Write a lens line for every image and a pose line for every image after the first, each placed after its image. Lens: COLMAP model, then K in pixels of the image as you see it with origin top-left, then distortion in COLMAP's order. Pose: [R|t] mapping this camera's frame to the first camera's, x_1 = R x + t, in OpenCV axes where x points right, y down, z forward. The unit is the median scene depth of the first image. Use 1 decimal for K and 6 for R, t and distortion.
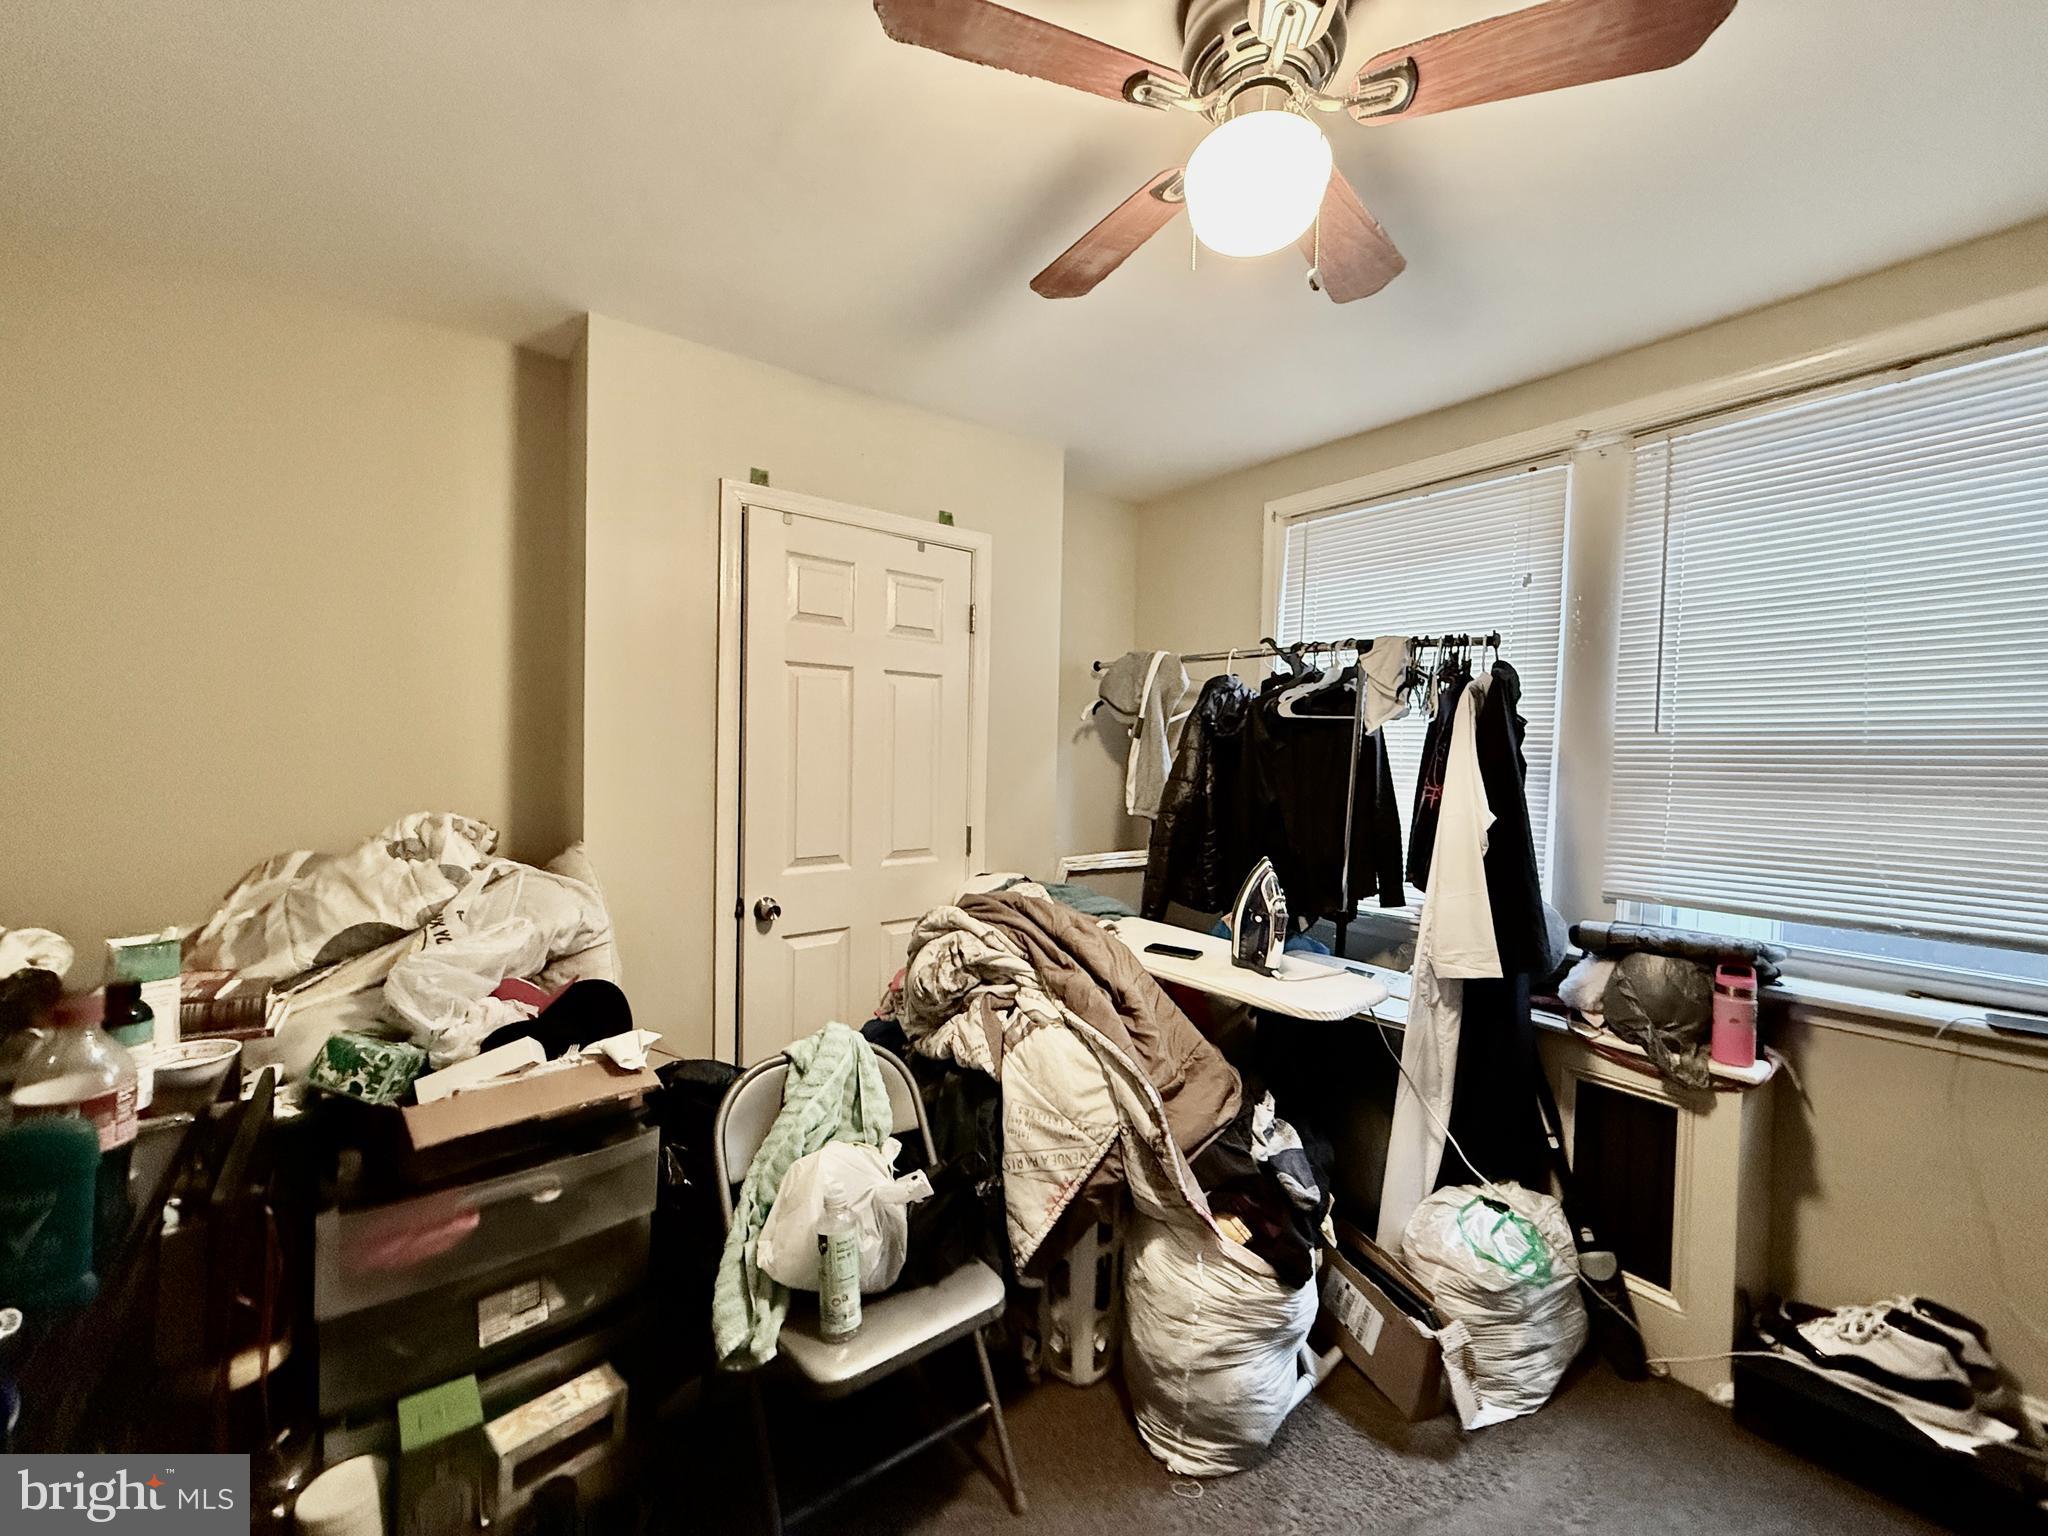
lens RADIAL K [[816.7, 0, 1021.1], [0, 816.7, 768.1], [0, 0, 1]] dist [0.001664, 0.000174]
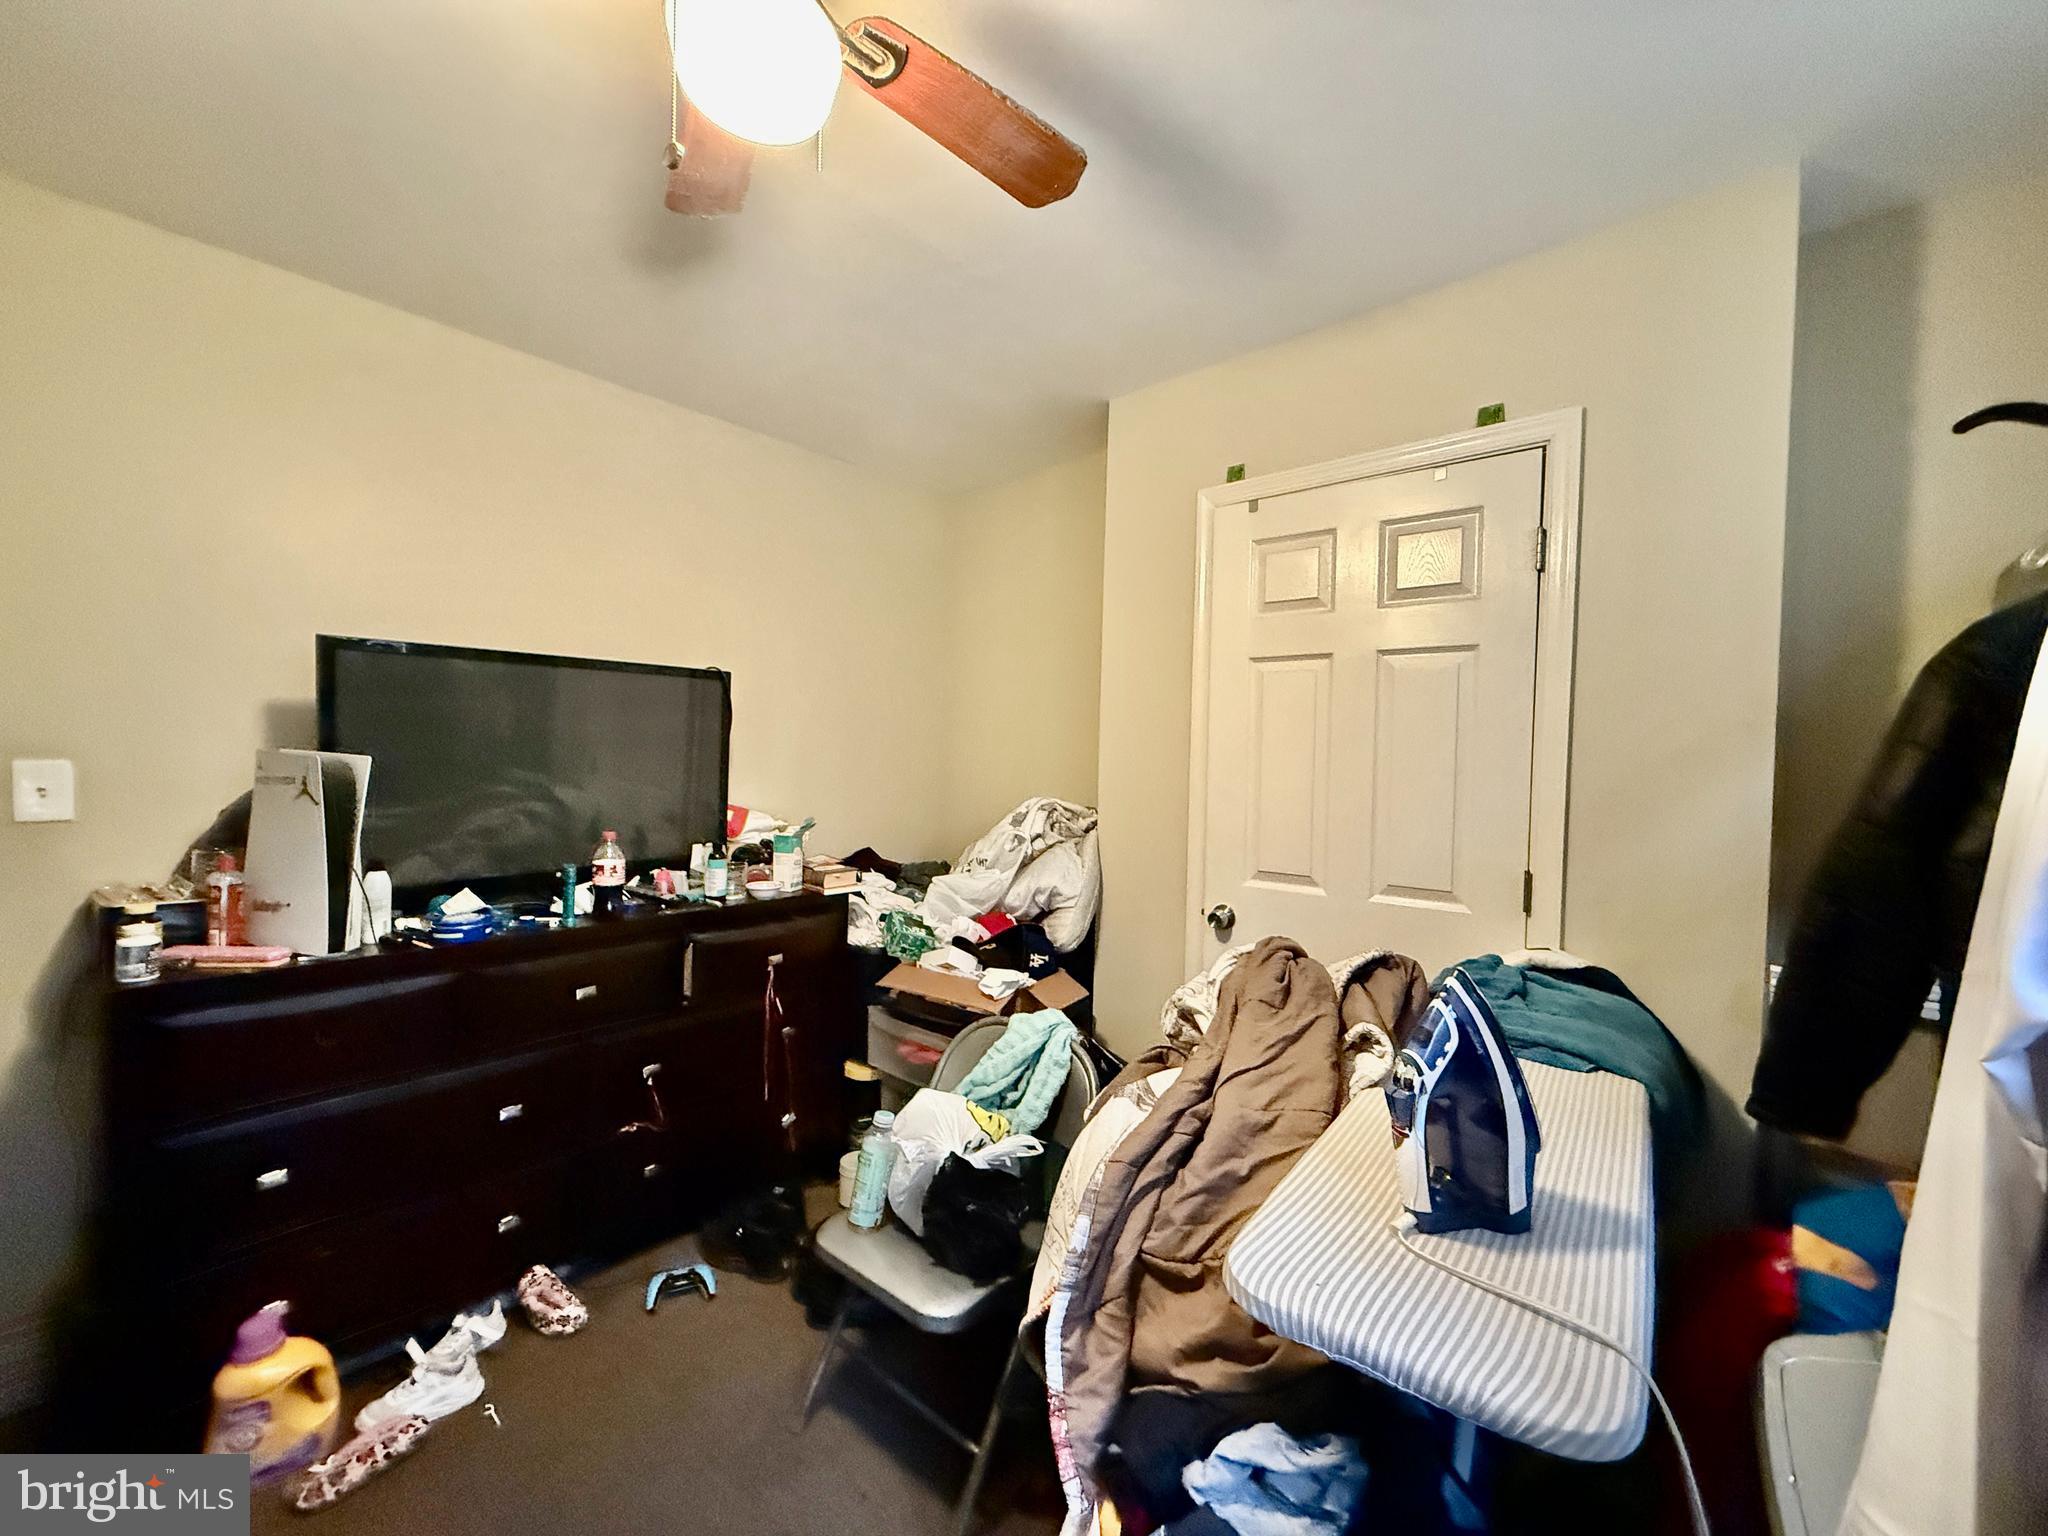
lens RADIAL K [[816.7, 0, 1023.2], [0, 816.7, 774.5], [0, 0, 1]] dist [0.001664, 0.000174]
pose [[0.198789, 0.019111, -0.979856, 0.575155], [-0.030984, 0.999433, 0.013207, -0.001996], [0.979552, 0.027734, 0.199269, 0.553332]]
